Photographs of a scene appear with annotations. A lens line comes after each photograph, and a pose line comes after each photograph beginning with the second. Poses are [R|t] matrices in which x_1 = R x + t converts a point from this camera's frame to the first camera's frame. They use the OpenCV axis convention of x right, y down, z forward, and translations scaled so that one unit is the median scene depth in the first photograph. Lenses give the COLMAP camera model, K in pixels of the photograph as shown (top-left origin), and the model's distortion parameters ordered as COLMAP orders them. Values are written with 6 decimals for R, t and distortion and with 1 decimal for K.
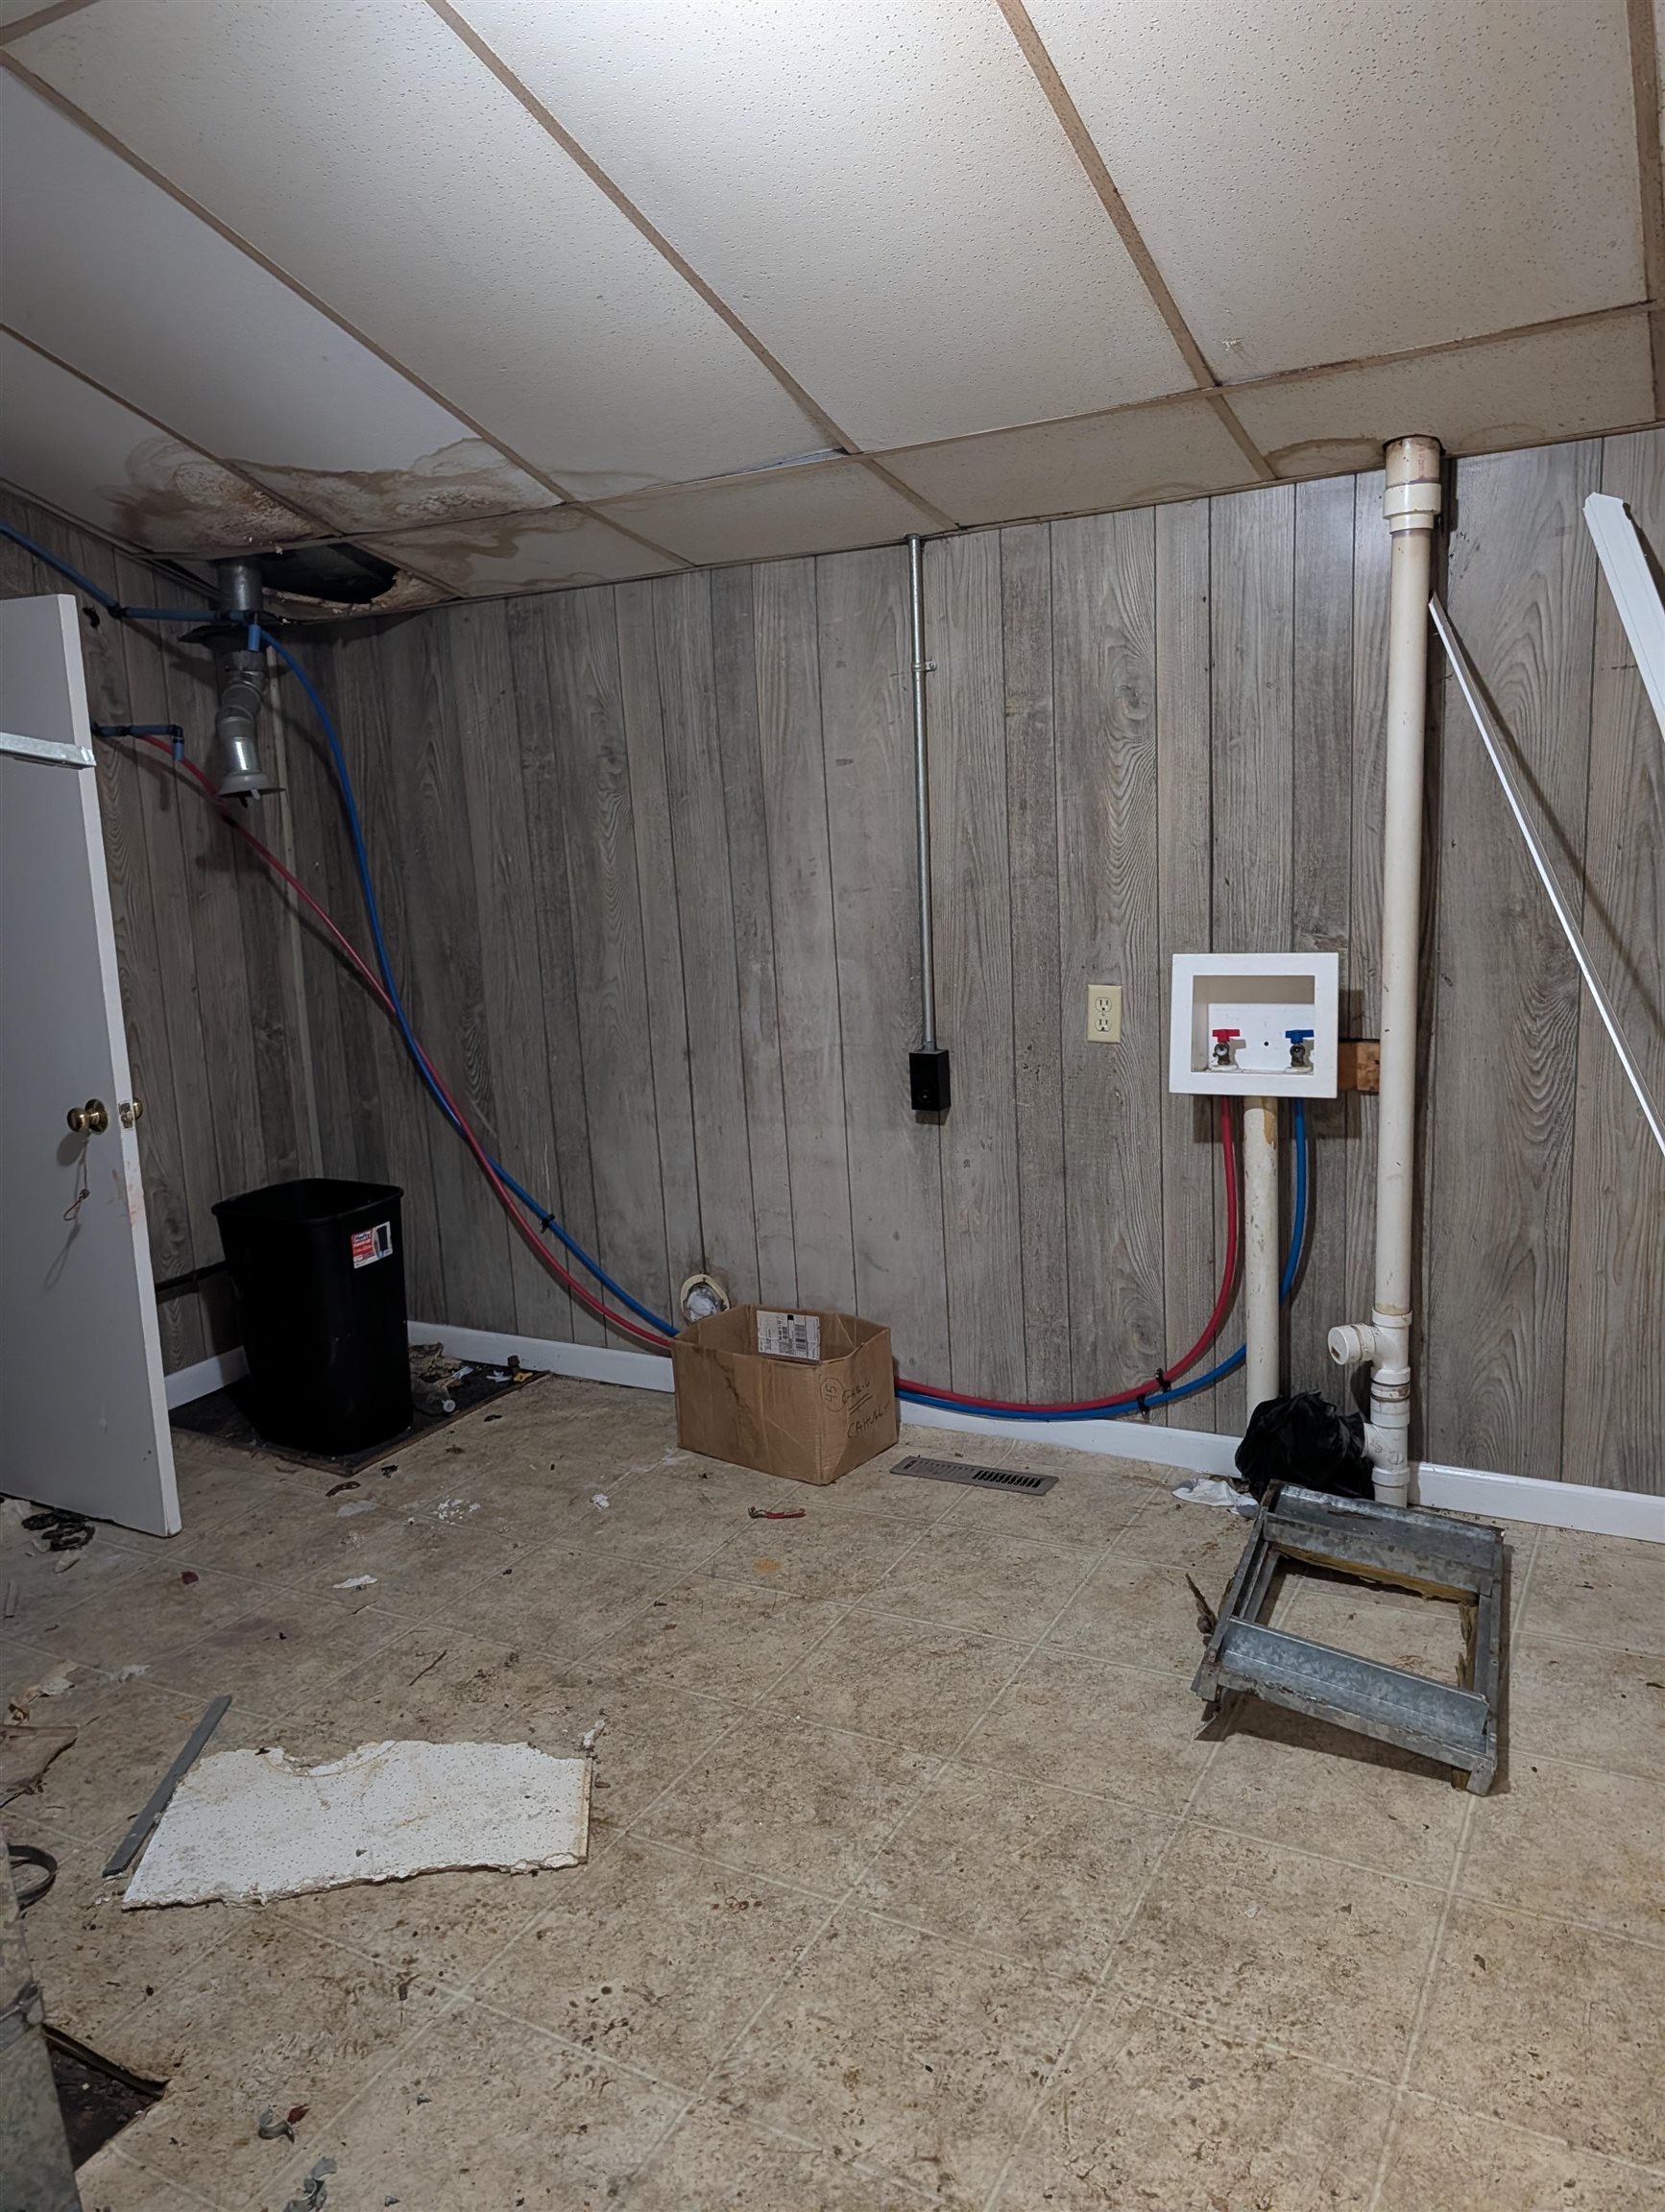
lens RADIAL K [[1563.1, 0, 832.2], [0, 1563.1, 1104.2], [0, 0, 1]] dist [-0.001197, -0.006072]
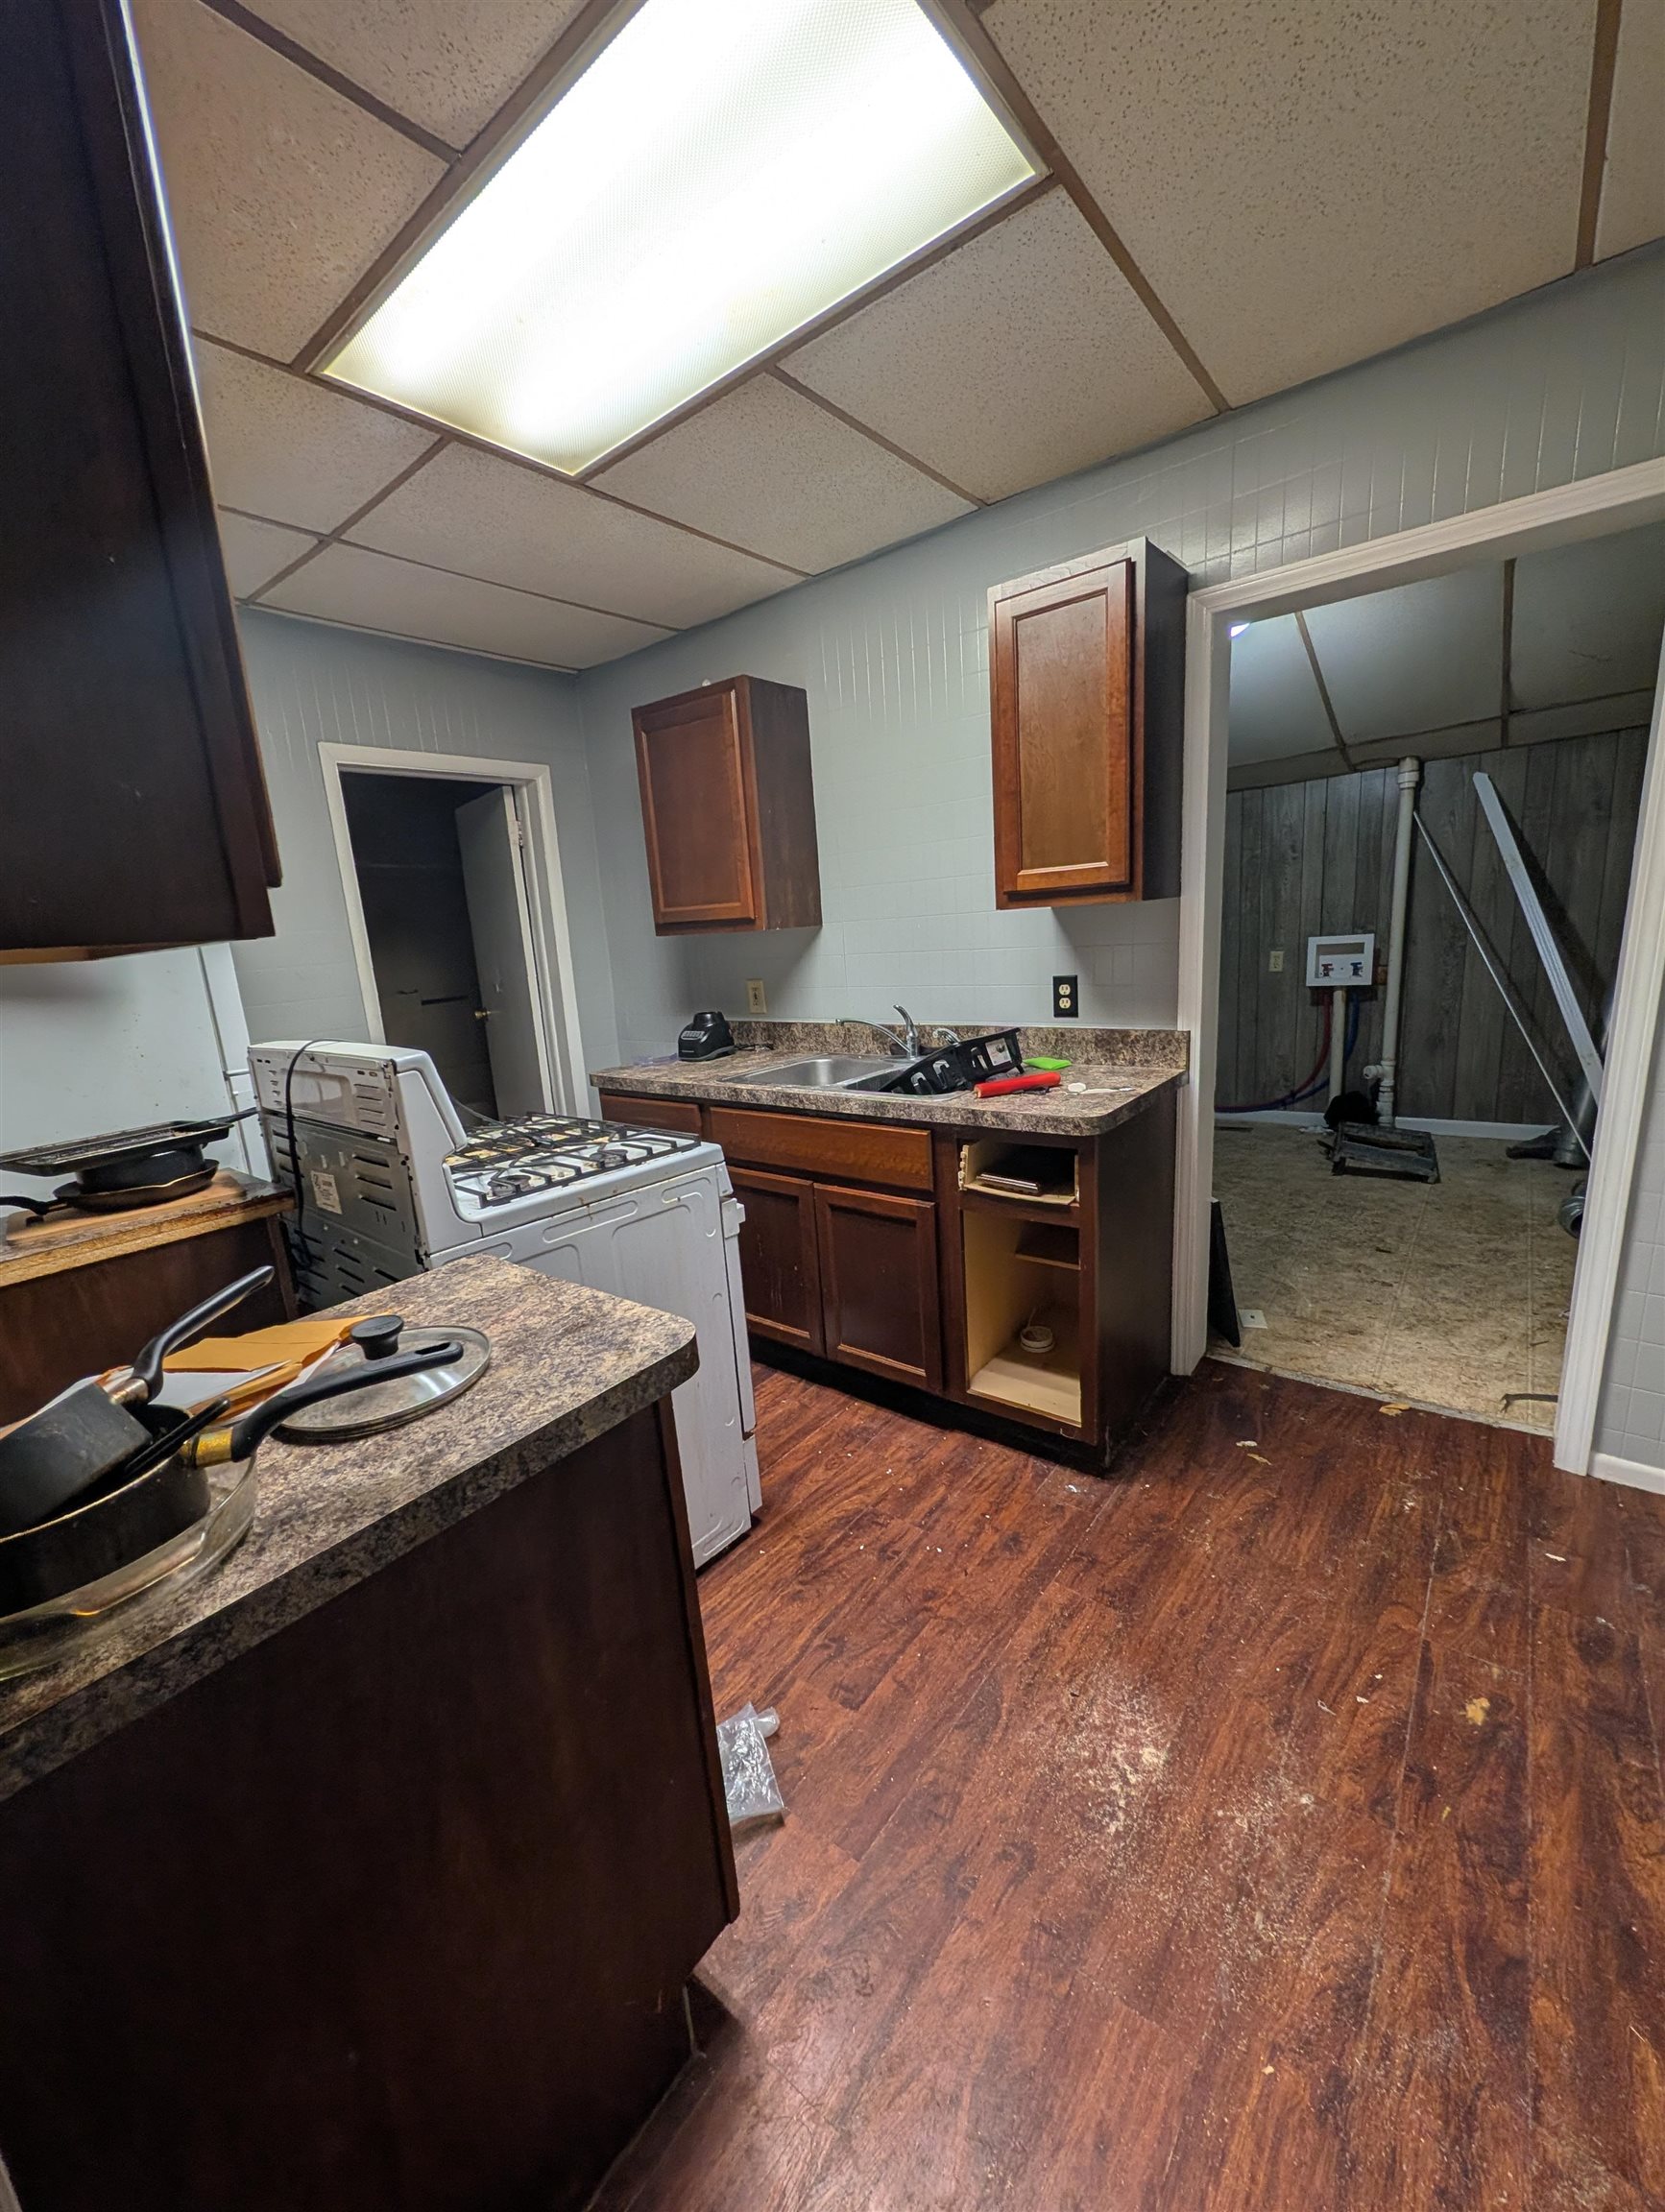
lens RADIAL K [[853.5, 0, 827.5], [0, 853.5, 1106.7], [0, 0, 1]] dist [0.001140, 0.000110]
pose [[0.987586, 0.007526, -0.156898, -0.414243], [-0.002810, 0.999538, 0.030257, 0.173177], [0.157053, -0.029440, 0.987151, -0.715404]]
